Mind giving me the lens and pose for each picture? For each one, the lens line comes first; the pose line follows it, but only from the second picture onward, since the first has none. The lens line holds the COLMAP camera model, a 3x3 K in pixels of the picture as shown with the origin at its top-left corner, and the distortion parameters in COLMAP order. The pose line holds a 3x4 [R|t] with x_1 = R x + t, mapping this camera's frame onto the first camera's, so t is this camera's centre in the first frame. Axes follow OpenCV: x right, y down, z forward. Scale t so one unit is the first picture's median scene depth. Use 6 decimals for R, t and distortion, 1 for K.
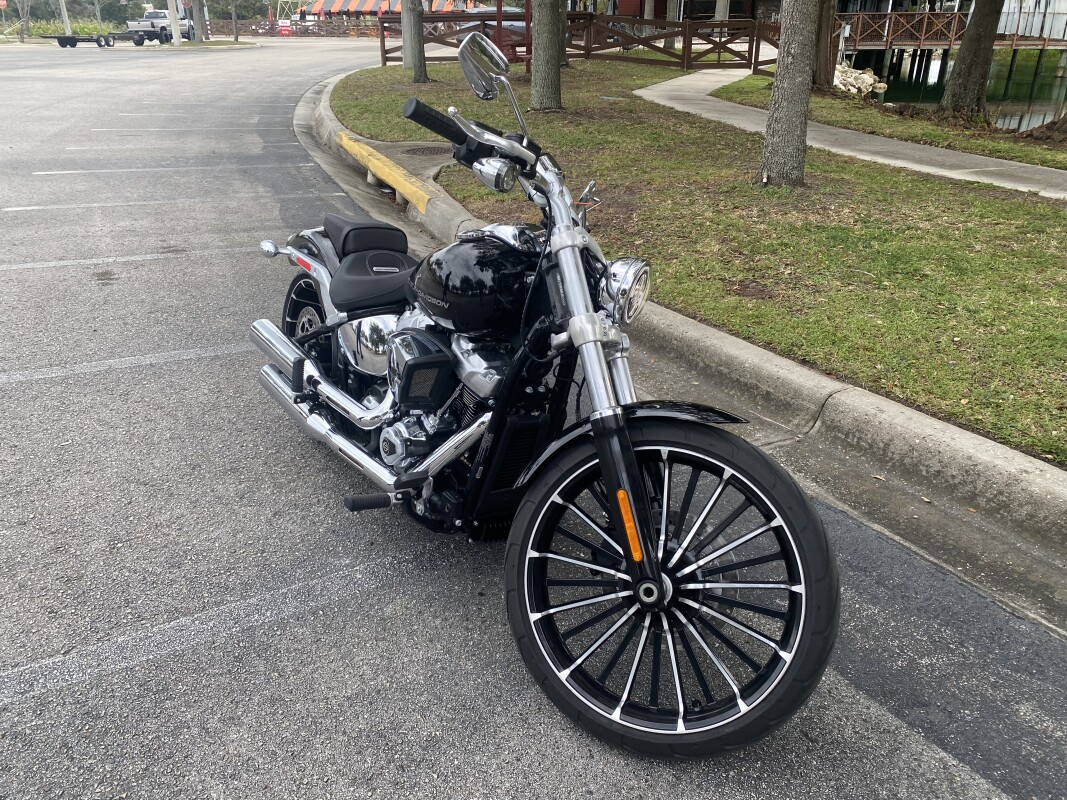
lens RADIAL K [[800.0, 0, 520.4], [0, 800.0, 396.0], [0, 0, 1]] dist [0.009461, -0.004460]
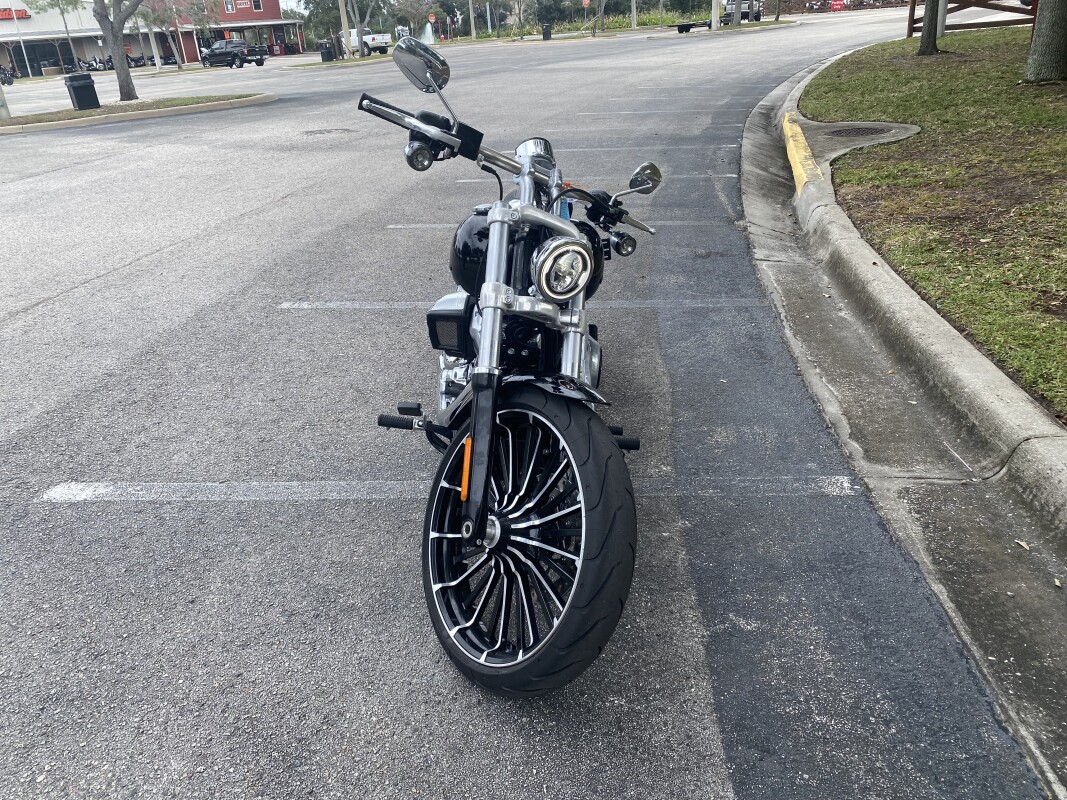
lens RADIAL K [[800.0, 0, 520.4], [0, 800.0, 396.0], [0, 0, 1]] dist [0.009461, -0.004460]
pose [[0.823897, 0.177387, -0.538263, 0.389595], [-0.165414, 0.983667, 0.070978, -0.016372], [0.542062, 0.030558, 0.839783, 0.041395]]
